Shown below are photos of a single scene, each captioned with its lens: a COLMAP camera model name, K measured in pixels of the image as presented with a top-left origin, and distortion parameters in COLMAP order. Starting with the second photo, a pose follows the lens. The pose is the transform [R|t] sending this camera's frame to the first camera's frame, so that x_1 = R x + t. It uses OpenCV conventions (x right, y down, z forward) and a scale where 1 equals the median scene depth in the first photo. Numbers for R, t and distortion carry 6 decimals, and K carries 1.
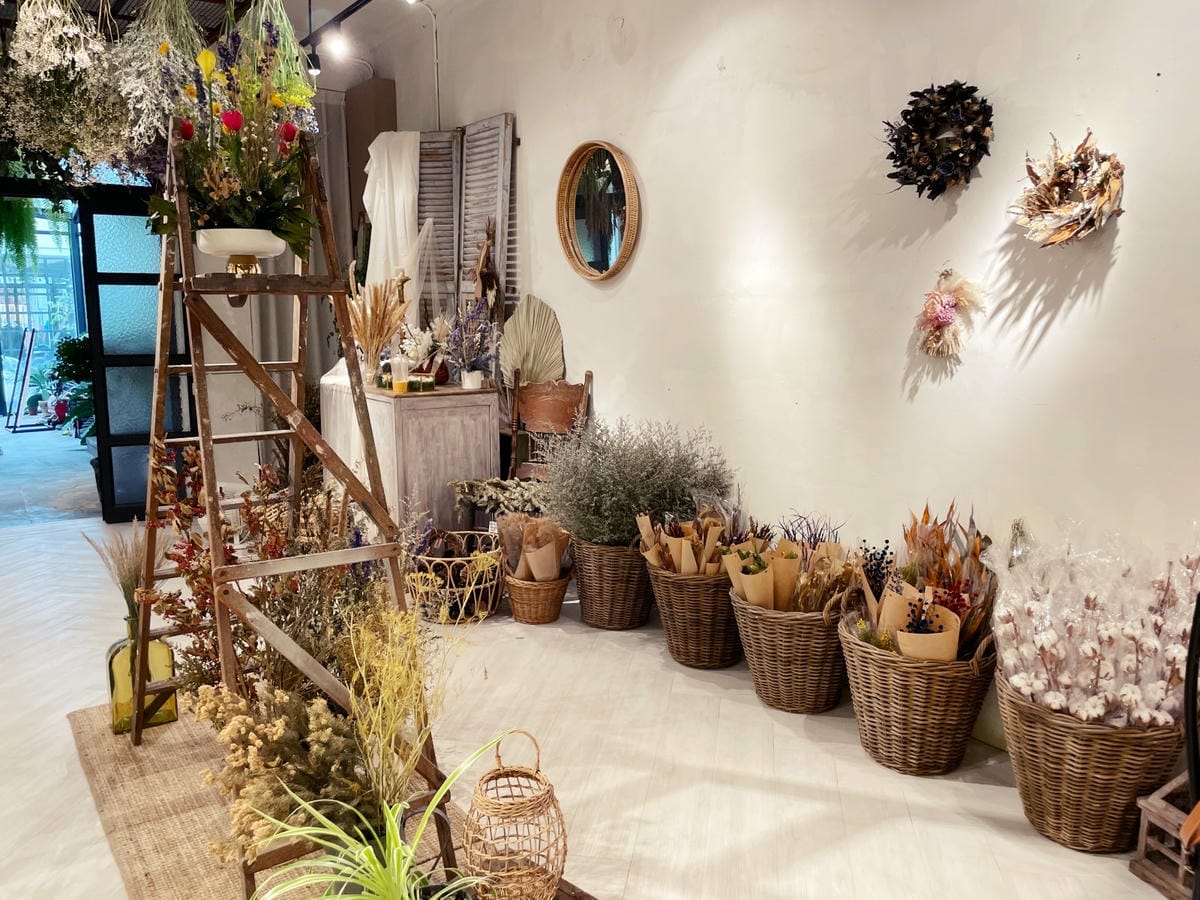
lens RADIAL K [[926.4, 0, 603.1], [0, 926.4, 443.2], [0, 0, 1]] dist [0.054471, -0.089128]
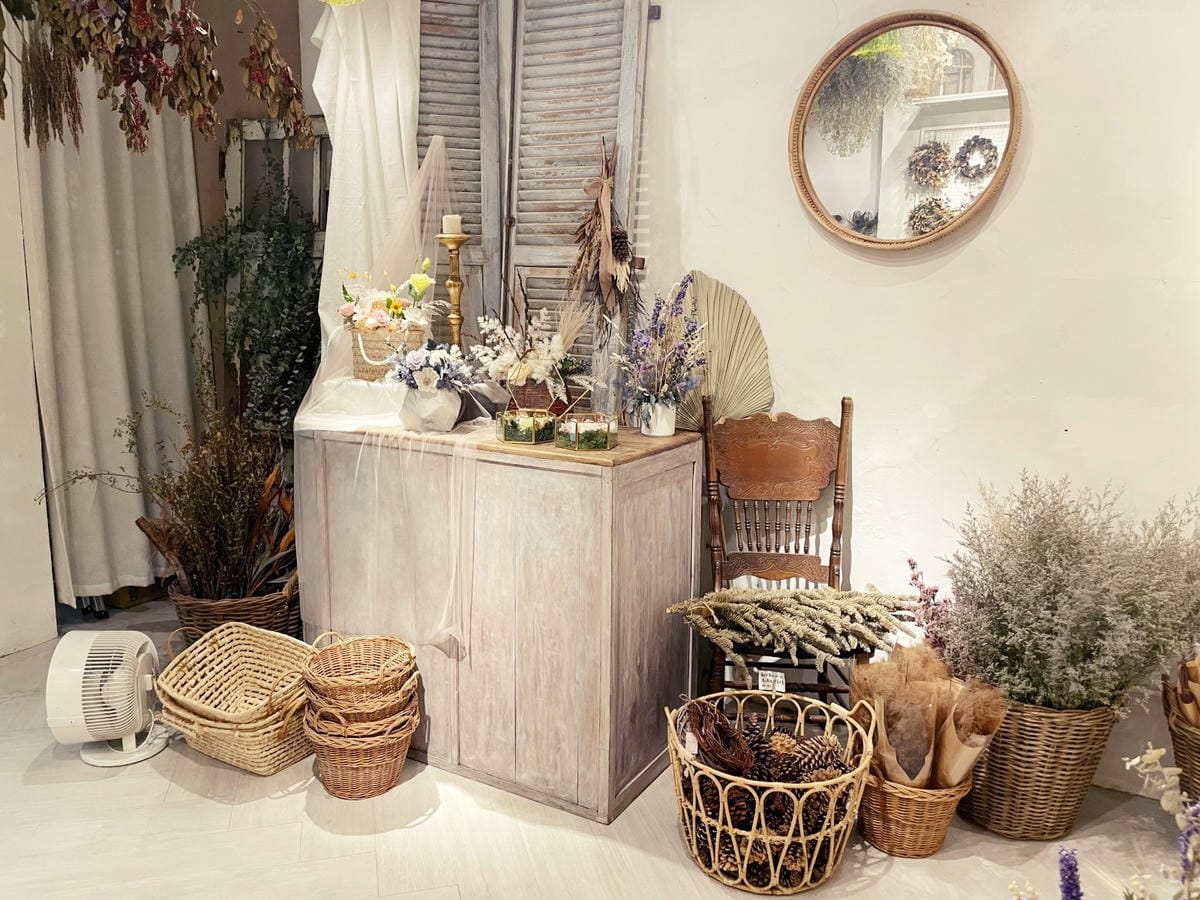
lens RADIAL K [[926.4, 0, 599.2], [0, 926.4, 452.0], [0, 0, 1]] dist [0.054471, -0.089128]
pose [[0.899796, -0.070821, 0.430525, -0.364031], [0.052740, 0.997158, 0.053806, -0.070291], [-0.433112, -0.025708, 0.900973, 0.425770]]
